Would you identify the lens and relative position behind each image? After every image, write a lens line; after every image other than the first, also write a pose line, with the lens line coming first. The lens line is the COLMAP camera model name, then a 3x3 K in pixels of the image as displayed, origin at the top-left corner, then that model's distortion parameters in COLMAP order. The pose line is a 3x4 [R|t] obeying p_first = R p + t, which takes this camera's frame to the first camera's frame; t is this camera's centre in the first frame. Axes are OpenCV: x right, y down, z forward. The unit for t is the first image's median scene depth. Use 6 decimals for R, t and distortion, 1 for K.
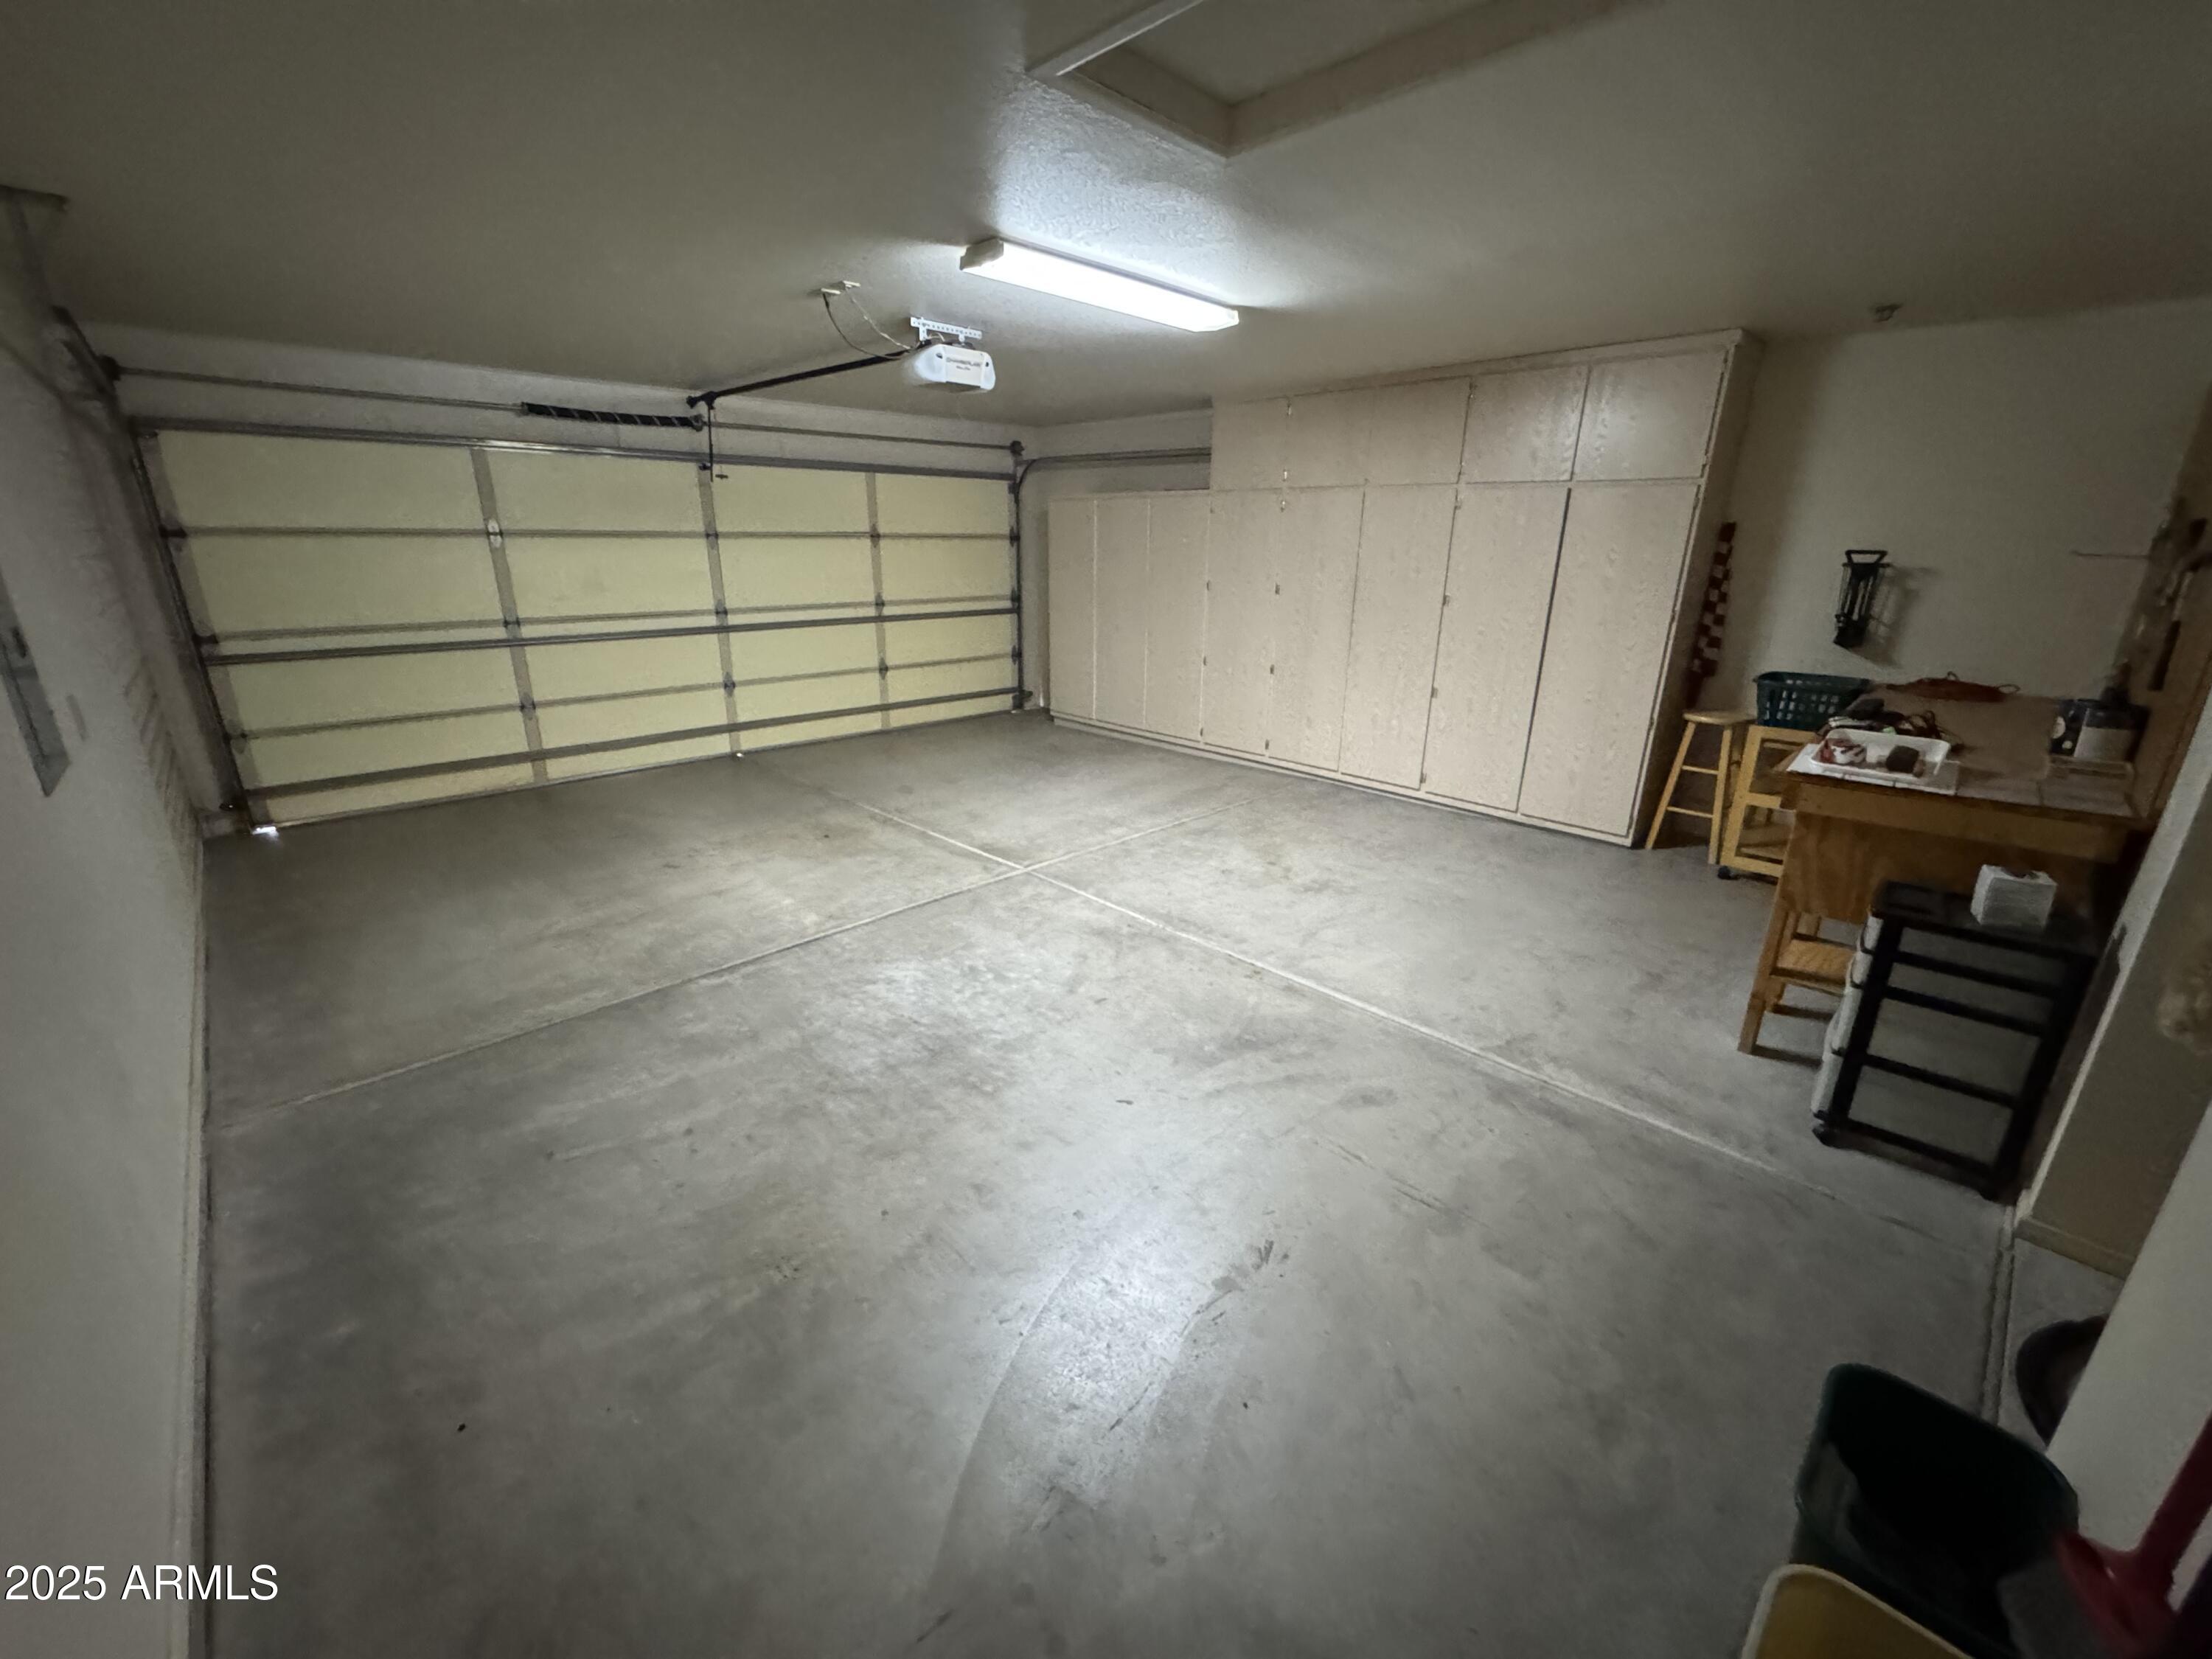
lens RADIAL K [[887.9, 0, 1106.0], [0, 887.9, 829.5], [0, 0, 1]] dist [-0.003006, -0.000400]
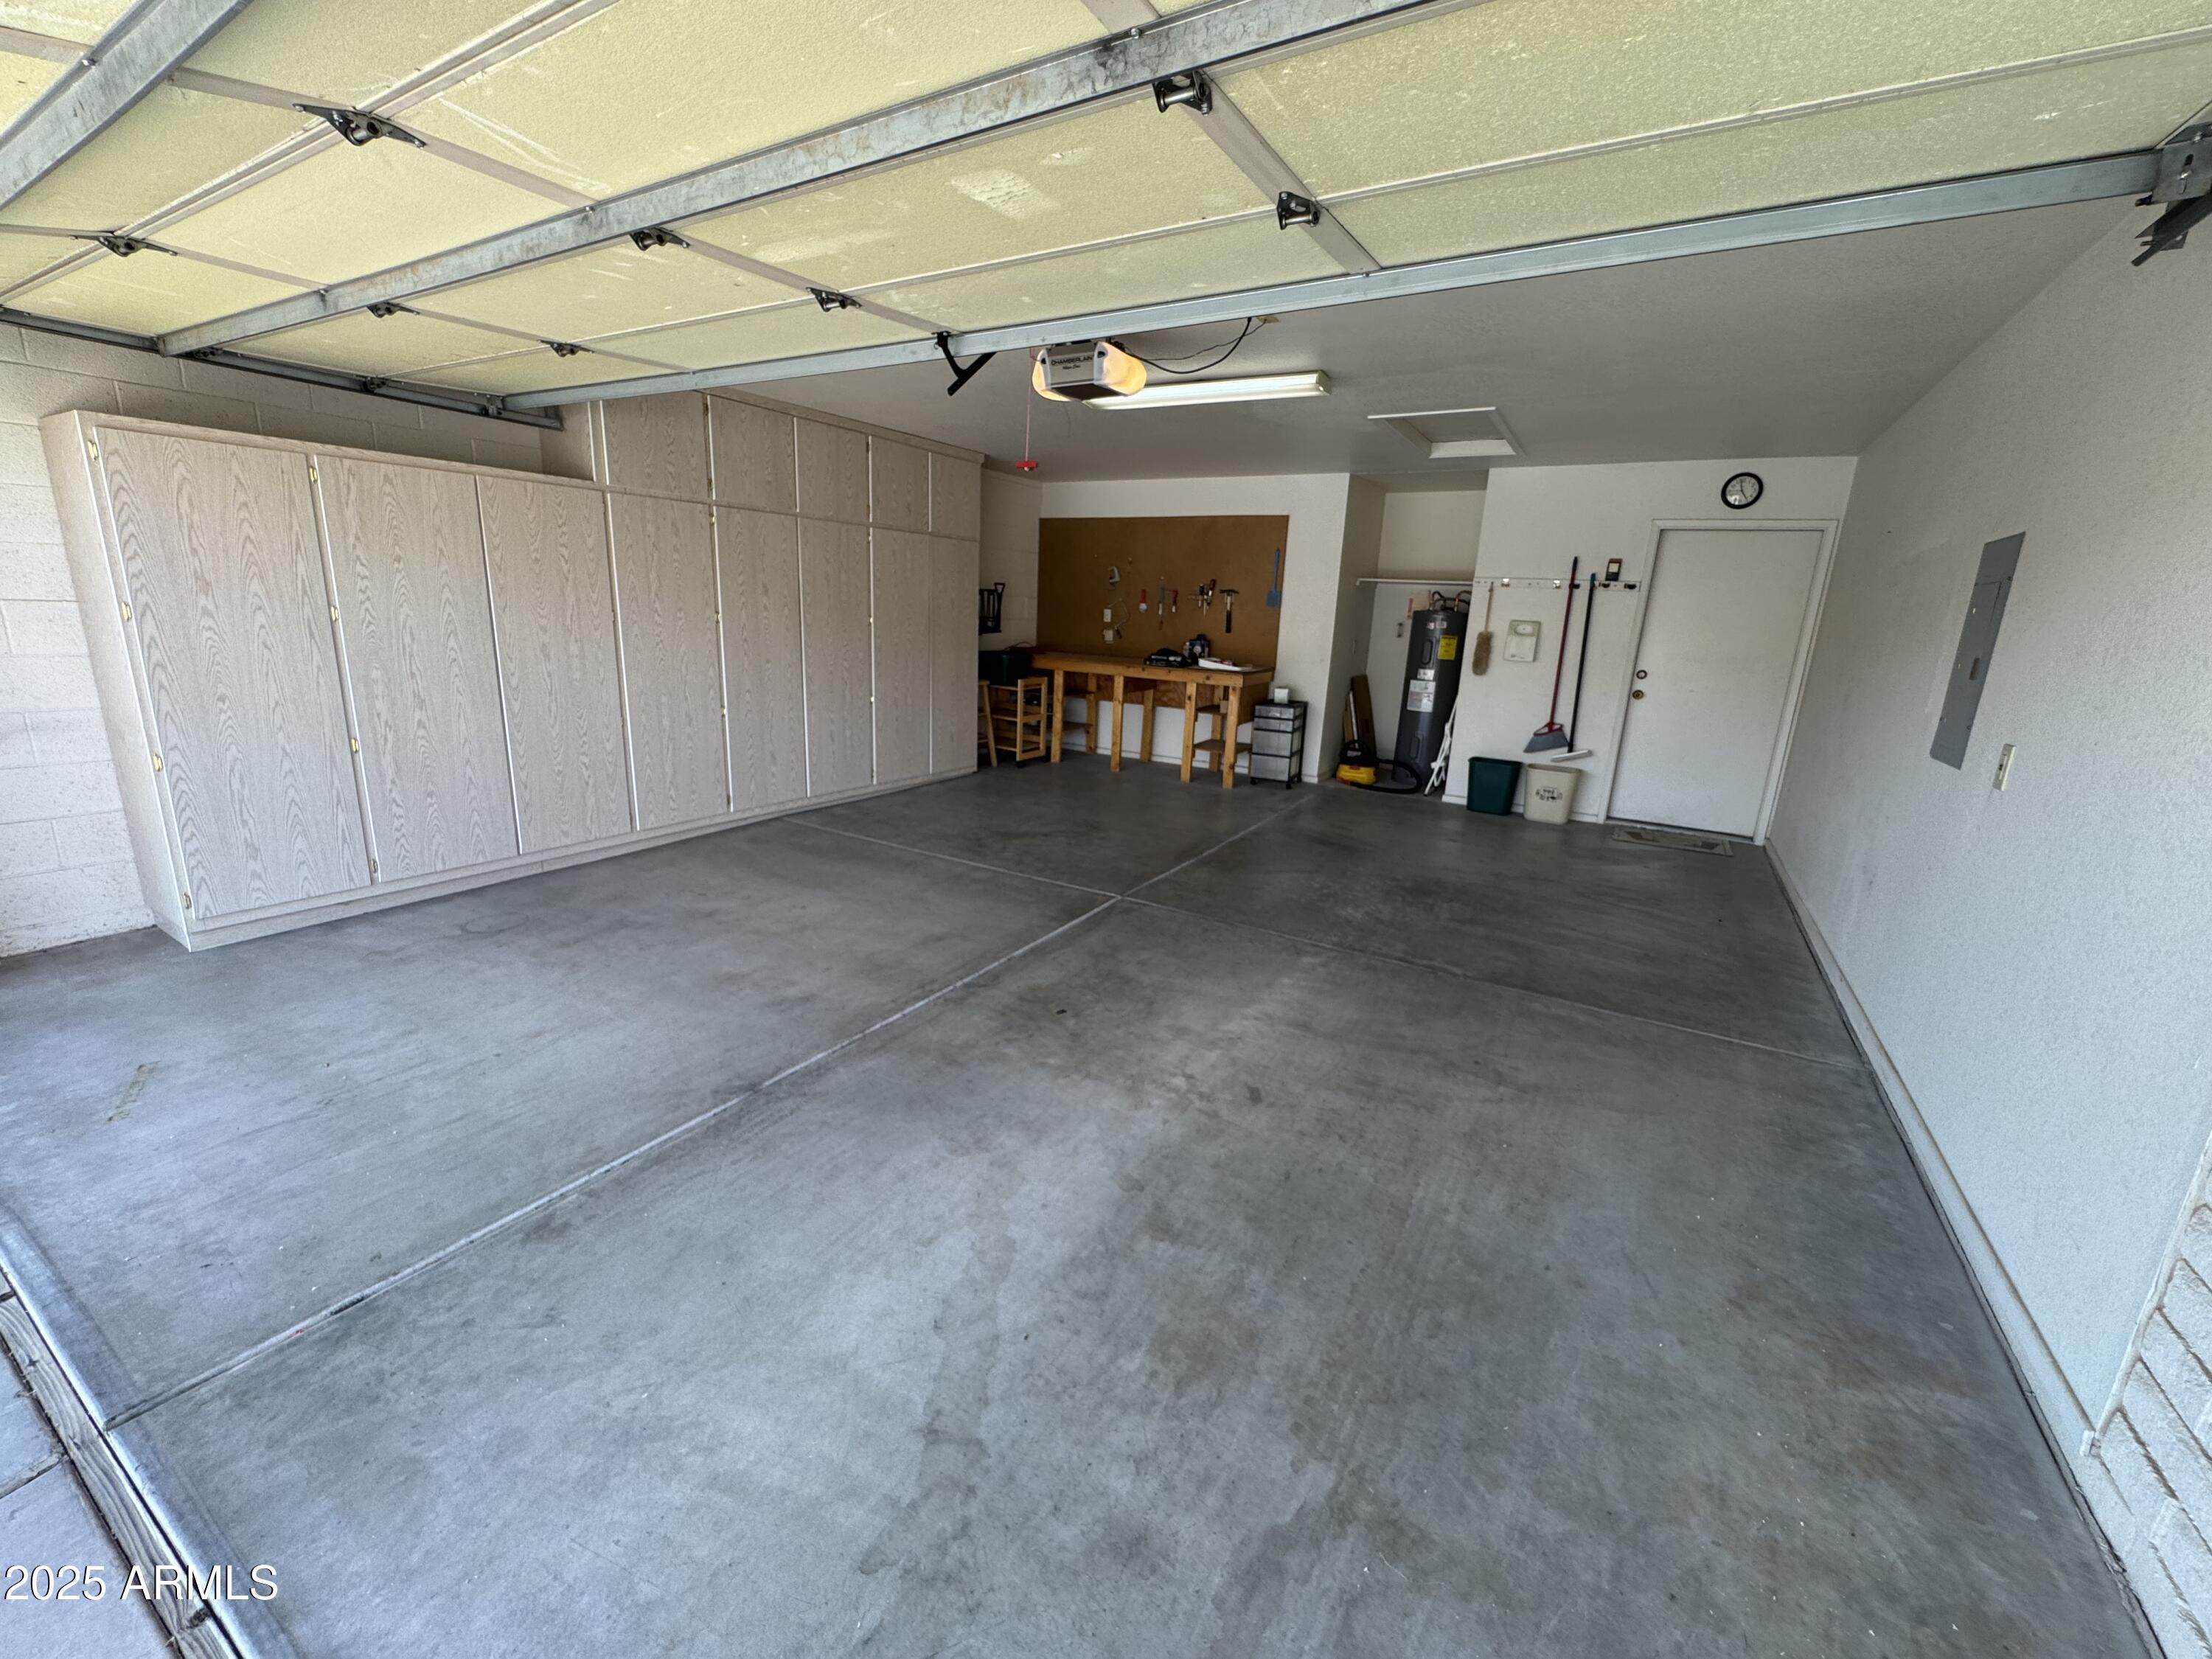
lens RADIAL K [[887.9, 0, 1106.0], [0, 887.9, 829.5], [0, 0, 1]] dist [-0.003006, -0.000400]
pose [[-0.264072, -0.255685, 0.929995, -1.135040], [0.257999, 0.910360, 0.323545, -0.400588], [-0.929356, 0.325377, -0.174434, 1.323790]]
